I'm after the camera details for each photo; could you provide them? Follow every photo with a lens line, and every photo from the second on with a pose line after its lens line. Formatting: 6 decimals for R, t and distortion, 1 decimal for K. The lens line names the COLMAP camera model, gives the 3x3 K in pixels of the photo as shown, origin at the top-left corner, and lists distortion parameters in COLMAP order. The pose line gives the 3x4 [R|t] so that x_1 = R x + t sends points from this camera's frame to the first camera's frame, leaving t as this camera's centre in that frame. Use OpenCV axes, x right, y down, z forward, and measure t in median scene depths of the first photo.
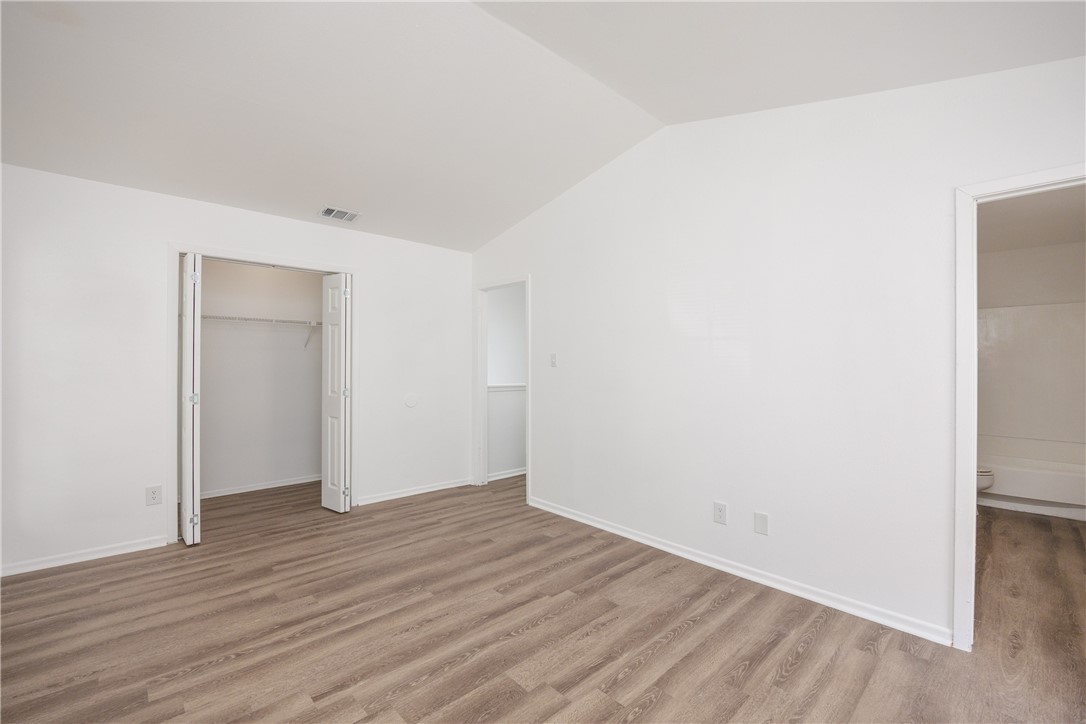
lens RADIAL K [[461.1, 0, 543.0], [0, 461.1, 362.0], [0, 0, 1]] dist [-0.003085, -0.000274]
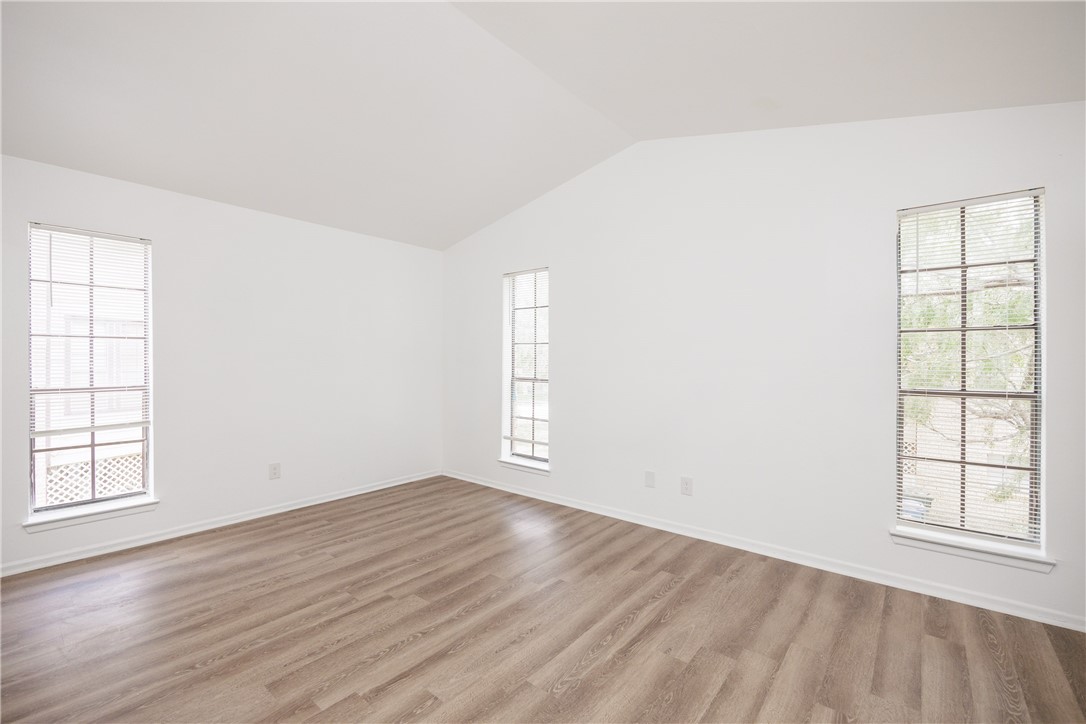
lens RADIAL K [[461.1, 0, 543.0], [0, 461.1, 362.0], [0, 0, 1]] dist [-0.003085, -0.000274]
pose [[-0.992391, -0.006657, -0.122947, -0.175736], [-0.006947, 0.999974, 0.001929, 0.014475], [0.122931, 0.002768, -0.992411, 1.753075]]
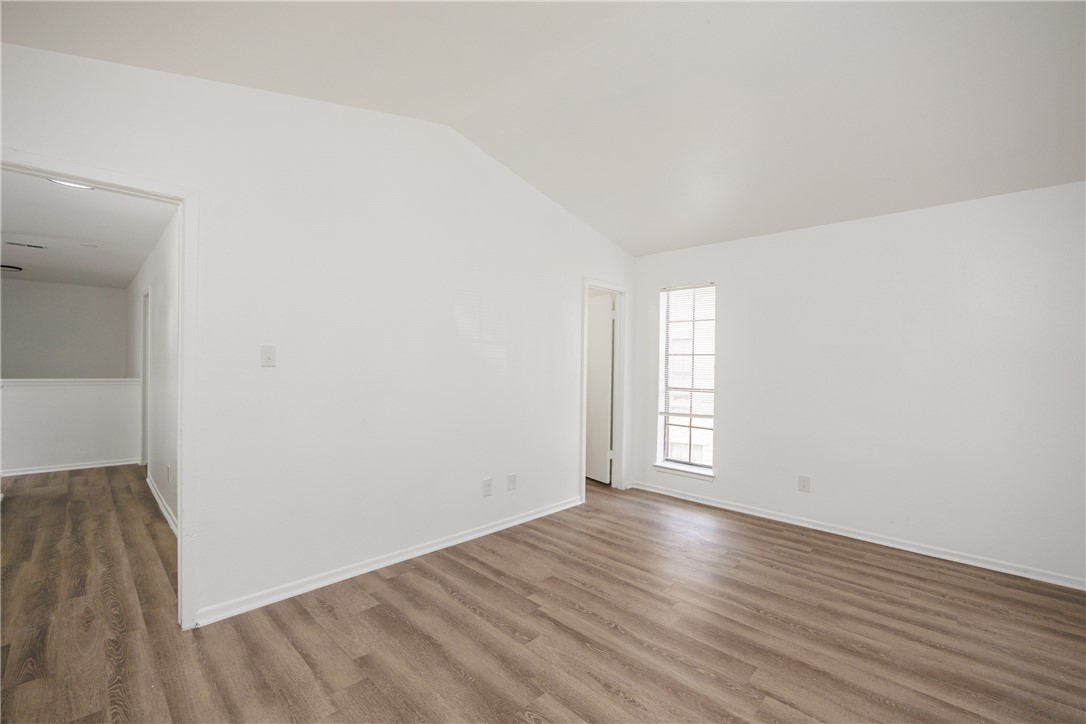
lens RADIAL K [[461.1, 0, 543.0], [0, 461.1, 362.0], [0, 0, 1]] dist [-0.003085, -0.000274]
pose [[-0.043481, 0.000534, 0.999054, -0.968751], [-0.017725, 0.999842, -0.001306, -0.000656], [-0.998897, -0.017765, -0.043464, 1.071332]]
